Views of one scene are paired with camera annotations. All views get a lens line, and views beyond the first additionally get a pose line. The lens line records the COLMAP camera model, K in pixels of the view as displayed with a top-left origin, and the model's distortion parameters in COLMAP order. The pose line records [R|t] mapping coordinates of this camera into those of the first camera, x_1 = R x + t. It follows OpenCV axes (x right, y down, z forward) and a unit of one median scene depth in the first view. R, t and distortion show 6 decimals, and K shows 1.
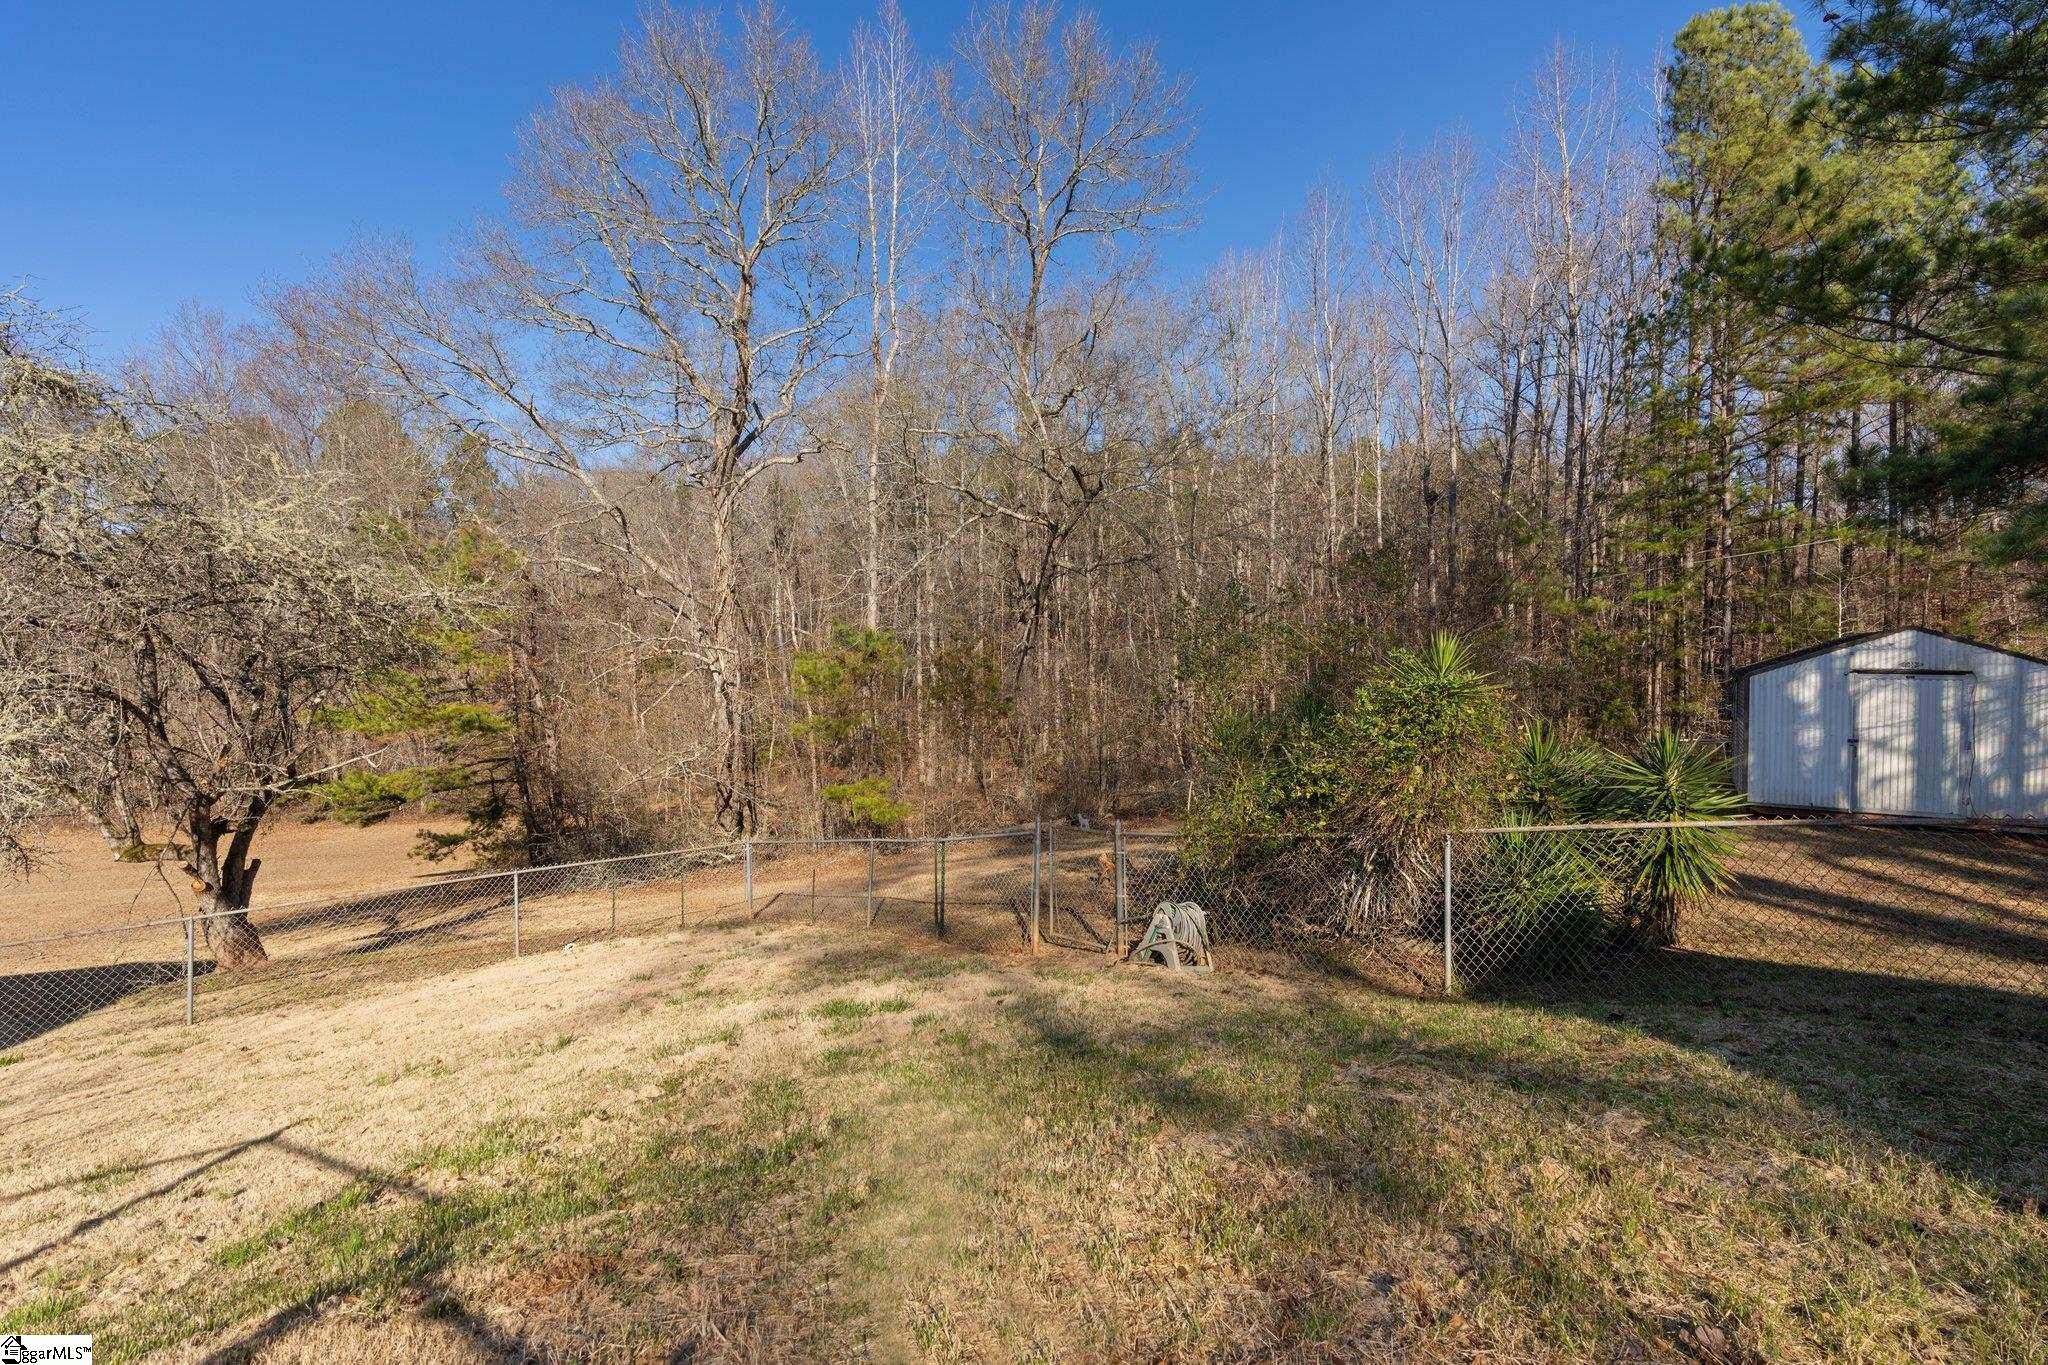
lens RADIAL K [[916.7, 0, 1024.4], [0, 916.7, 674.6], [0, 0, 1]] dist [-0.012218, 0.003456]
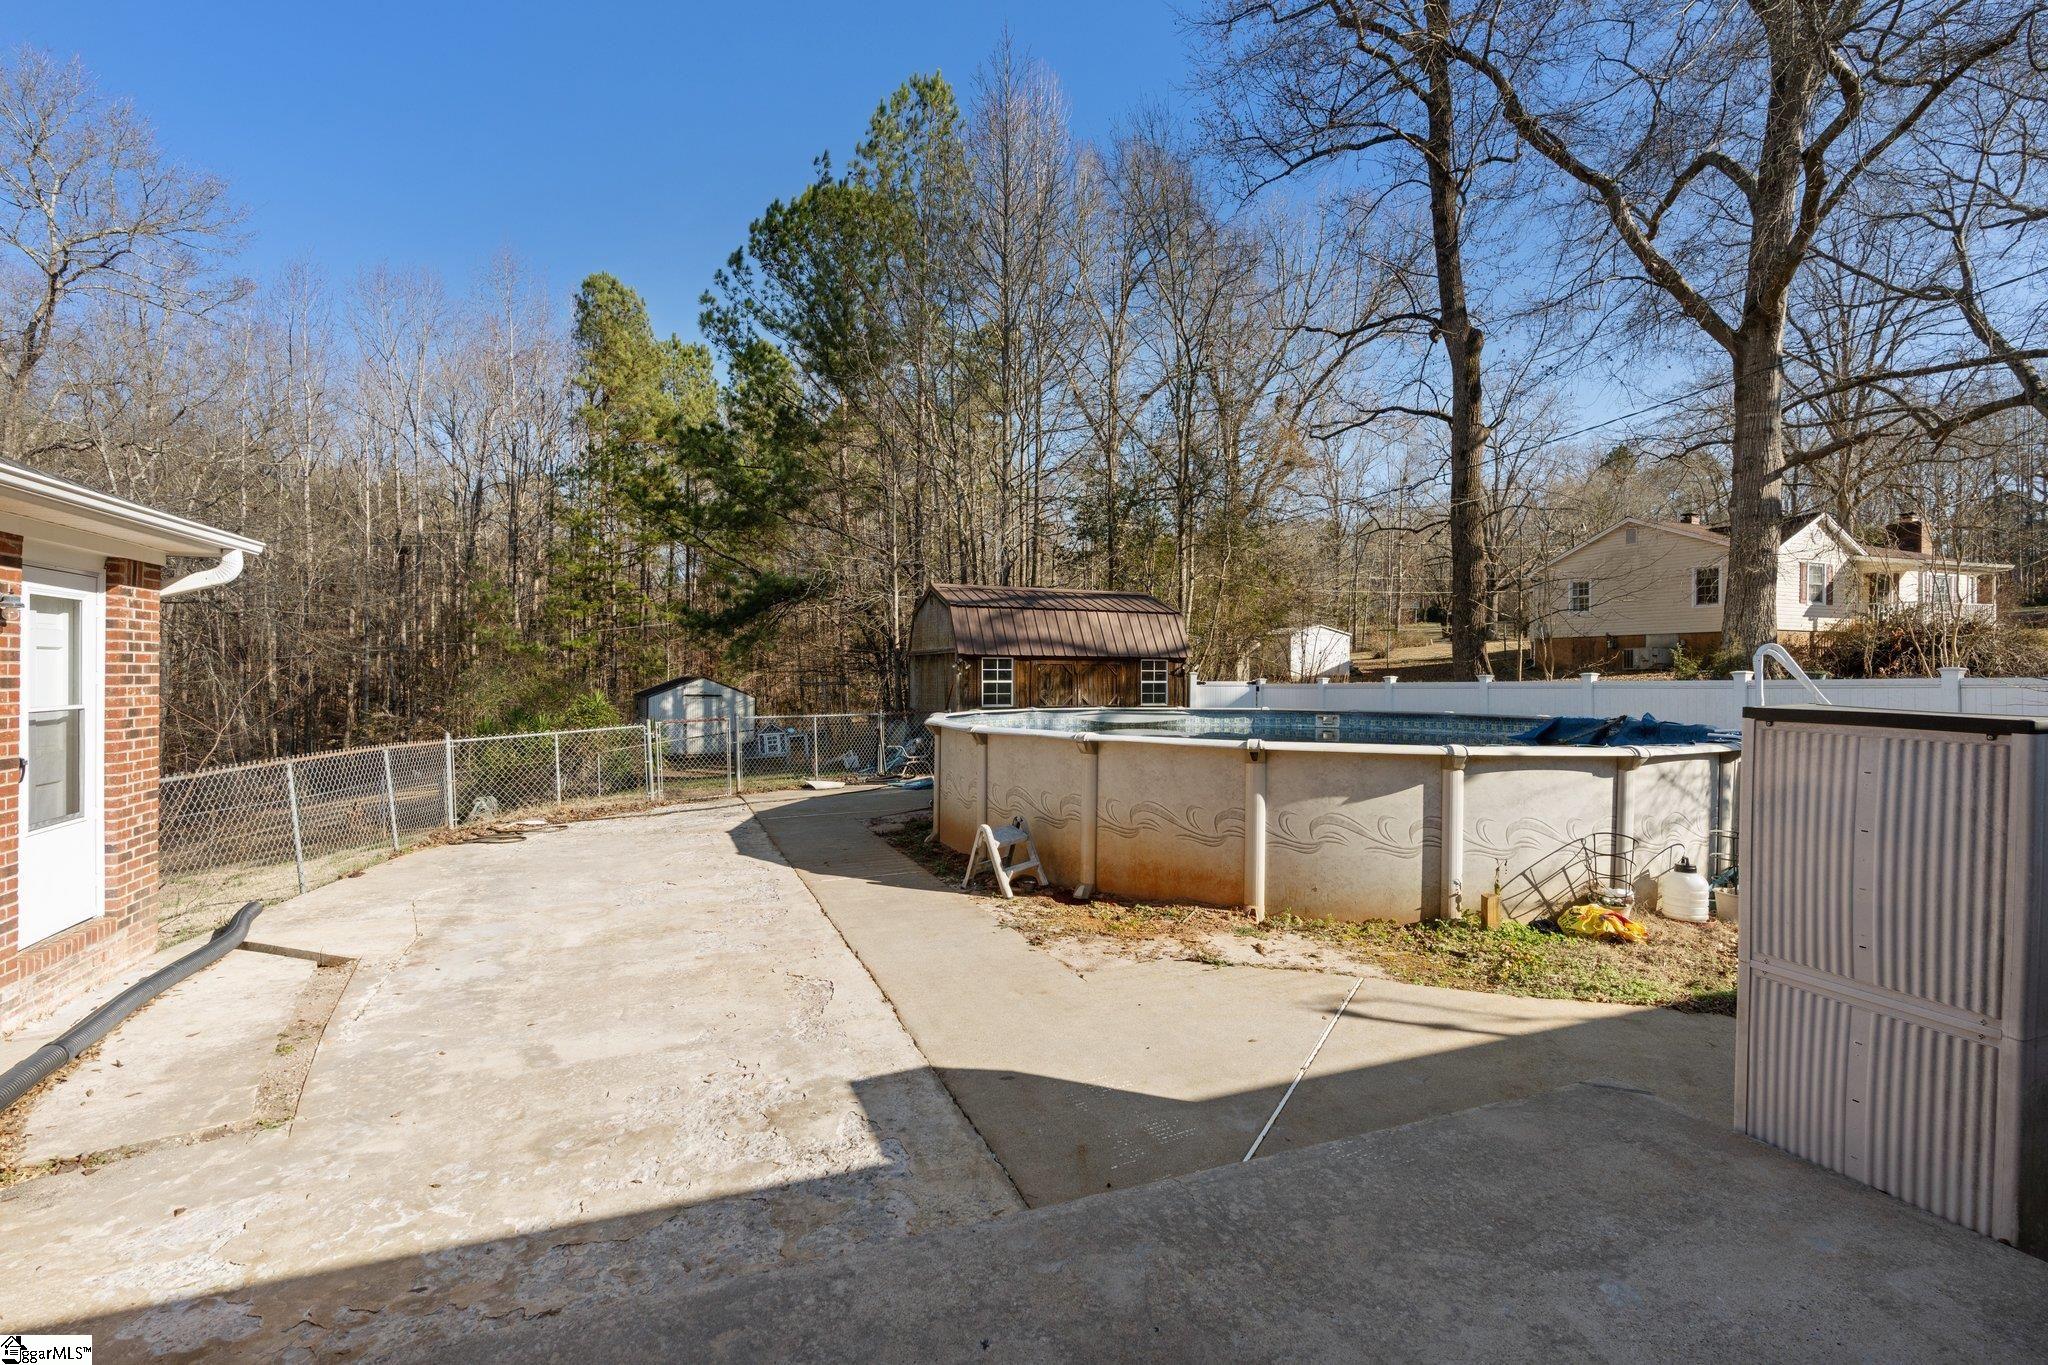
lens RADIAL K [[916.7, 0, 1024.4], [0, 916.7, 674.6], [0, 0, 1]] dist [-0.012218, 0.003456]
pose [[0.439591, 0.005231, 0.898183, -0.841267], [0.011487, 0.999869, -0.011445, -0.021799], [-0.898125, 0.015348, 0.439473, -0.847418]]
